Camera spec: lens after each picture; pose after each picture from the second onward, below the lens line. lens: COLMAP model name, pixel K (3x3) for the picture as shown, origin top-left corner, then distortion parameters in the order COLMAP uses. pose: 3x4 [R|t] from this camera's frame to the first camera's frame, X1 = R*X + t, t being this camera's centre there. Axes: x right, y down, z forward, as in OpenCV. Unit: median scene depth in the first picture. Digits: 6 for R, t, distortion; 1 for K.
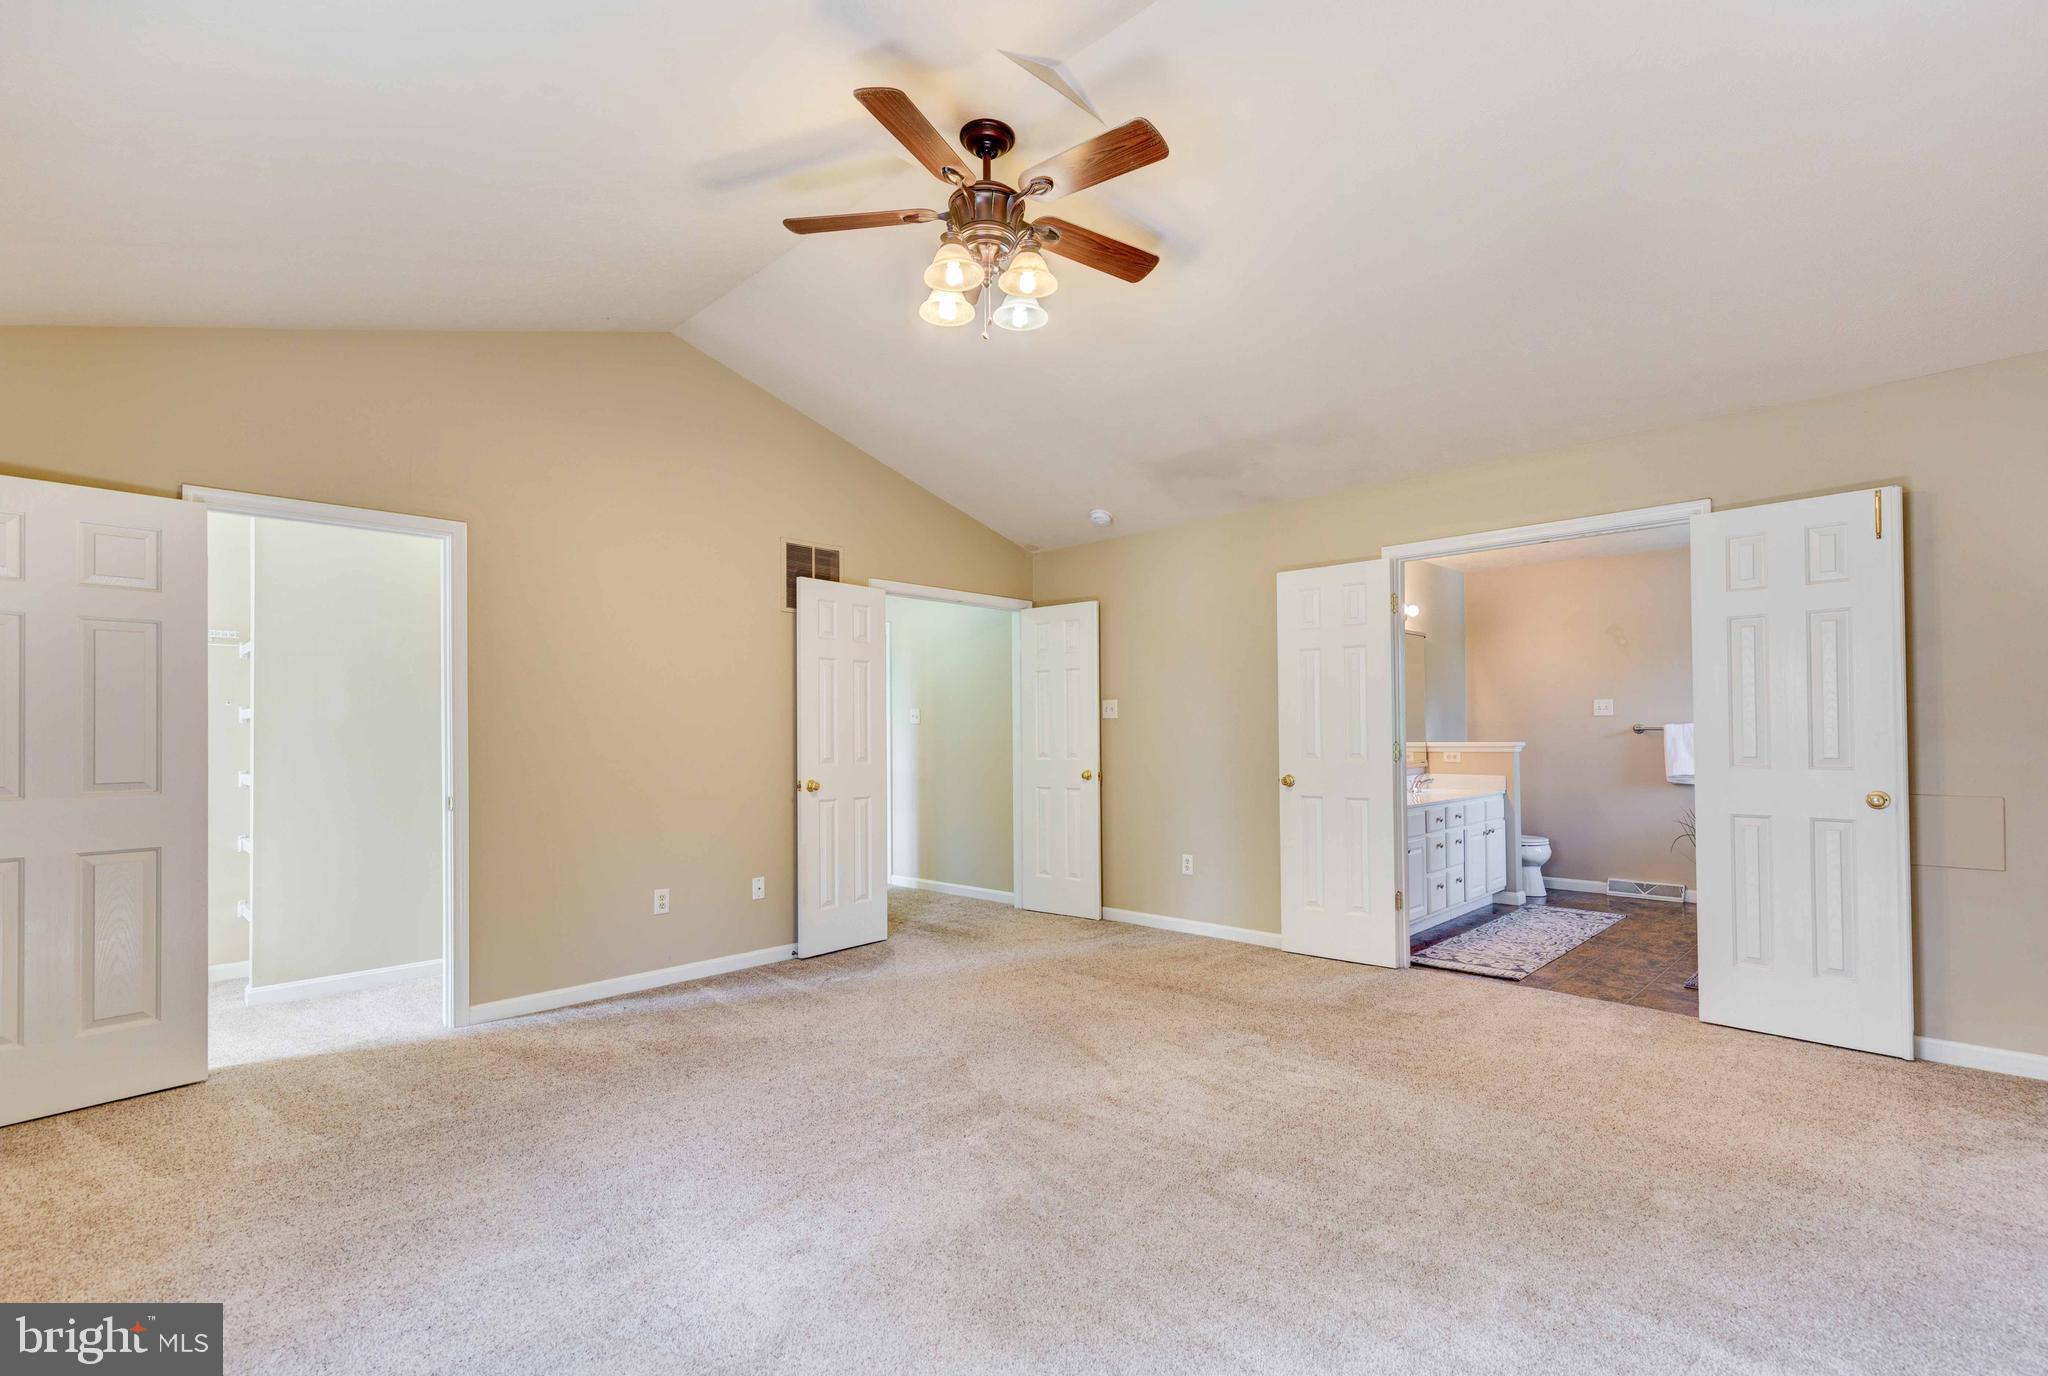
lens RADIAL K [[947.3, 0, 1020.0], [0, 947.3, 719.6], [0, 0, 1]] dist [0.003345, 0.000204]
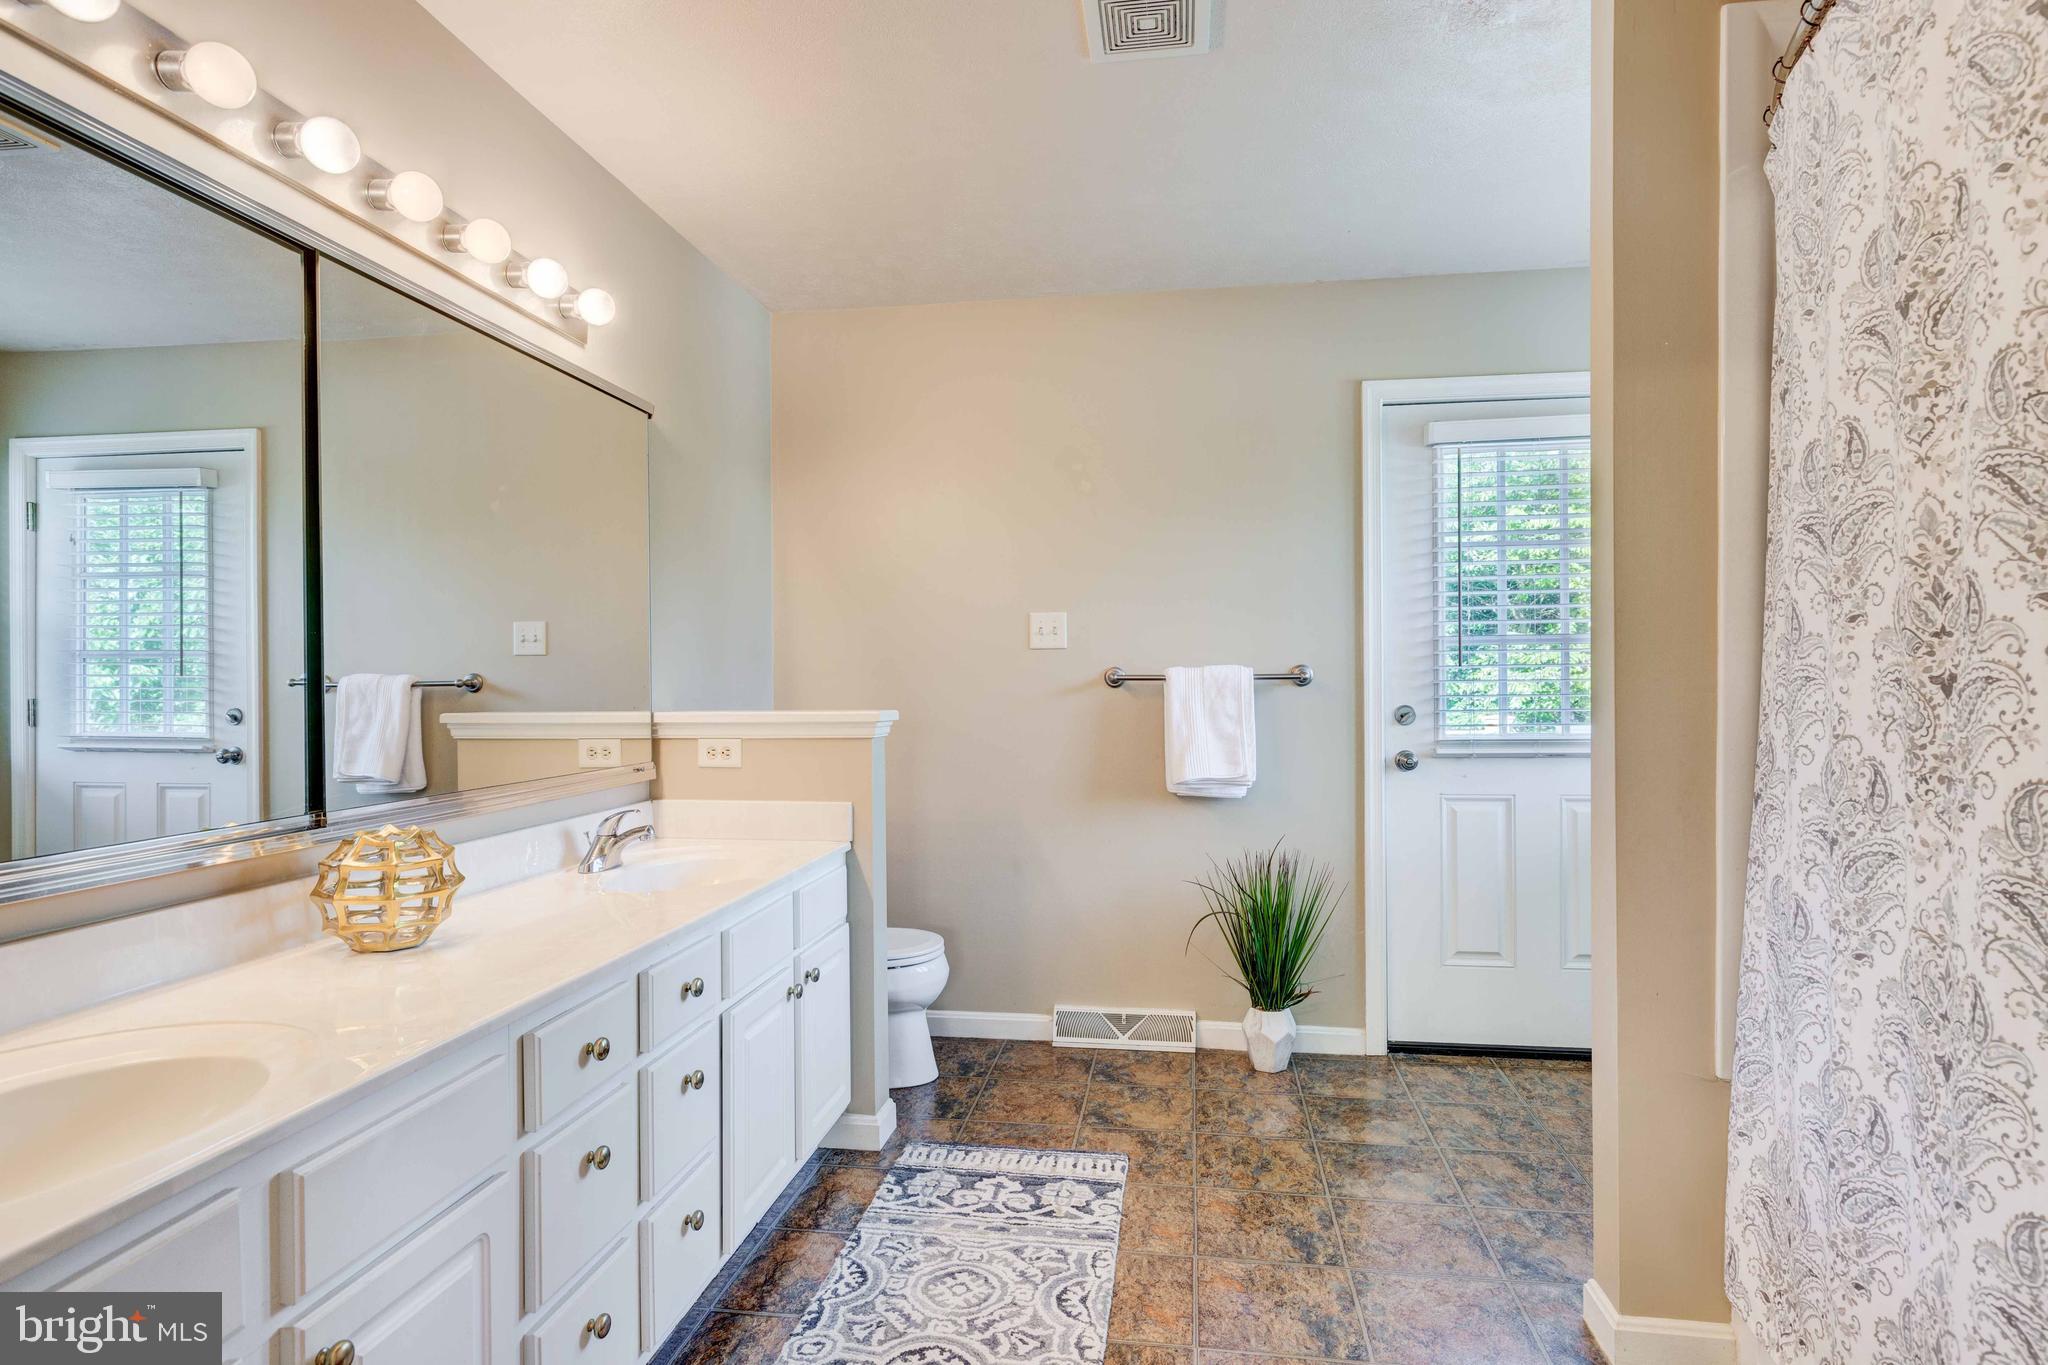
lens RADIAL K [[1148.4, 0, 1024.0], [0, 1148.4, 682.5], [0, 0, 1]] dist [-0.000310, -0.000010]
pose [[0.816736, 0.002103, 0.577007, 0.296289], [-0.007264, 0.999952, 0.006637, 0.008766], [-0.576965, -0.009612, 0.816712, 0.572673]]
